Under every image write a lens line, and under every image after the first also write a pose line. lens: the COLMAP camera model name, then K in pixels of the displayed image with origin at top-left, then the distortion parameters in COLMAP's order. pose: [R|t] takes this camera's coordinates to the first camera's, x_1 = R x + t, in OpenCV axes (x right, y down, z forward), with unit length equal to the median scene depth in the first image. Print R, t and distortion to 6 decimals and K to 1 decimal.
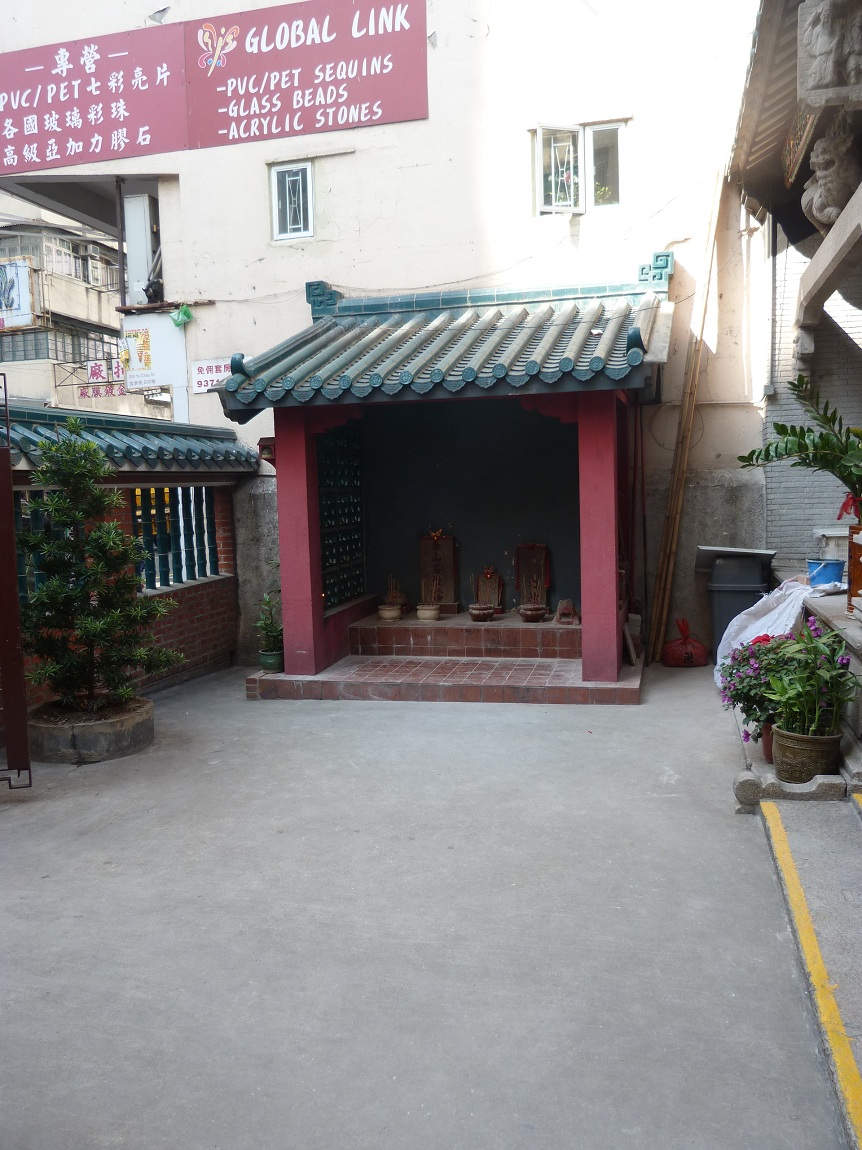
lens RADIAL K [[900.2, 0, 425.4], [0, 900.2, 570.6], [0, 0, 1]] dist [-0.008458, -0.006362]
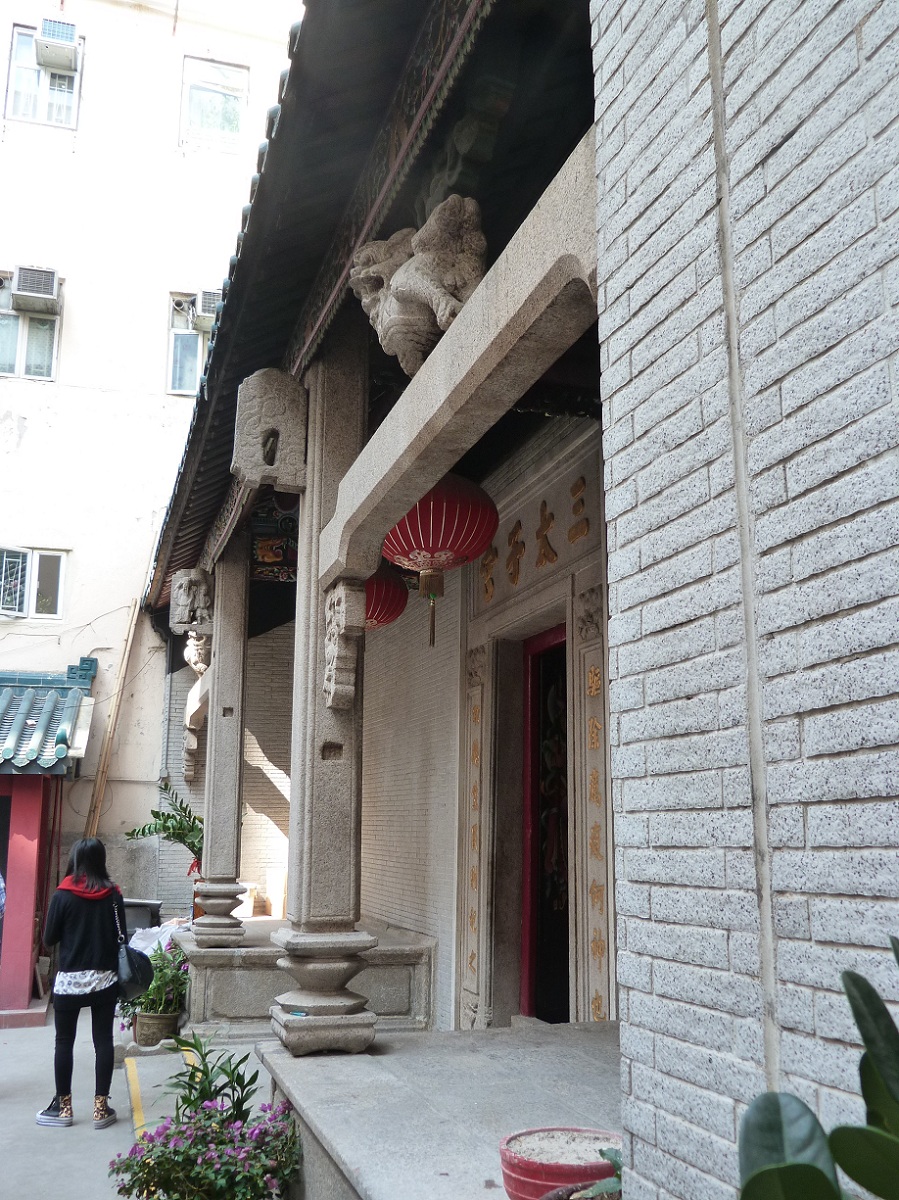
lens RADIAL K [[1151.0, 0, 446.0], [0, 1151.0, 592.7], [0, 0, 1]] dist [-0.030417, 0.000000]
pose [[0.845942, 0.136262, 0.515572, -0.161473], [0.023544, 0.956318, -0.291377, 0.041586], [-0.532754, 0.258627, 0.805782, -0.616861]]
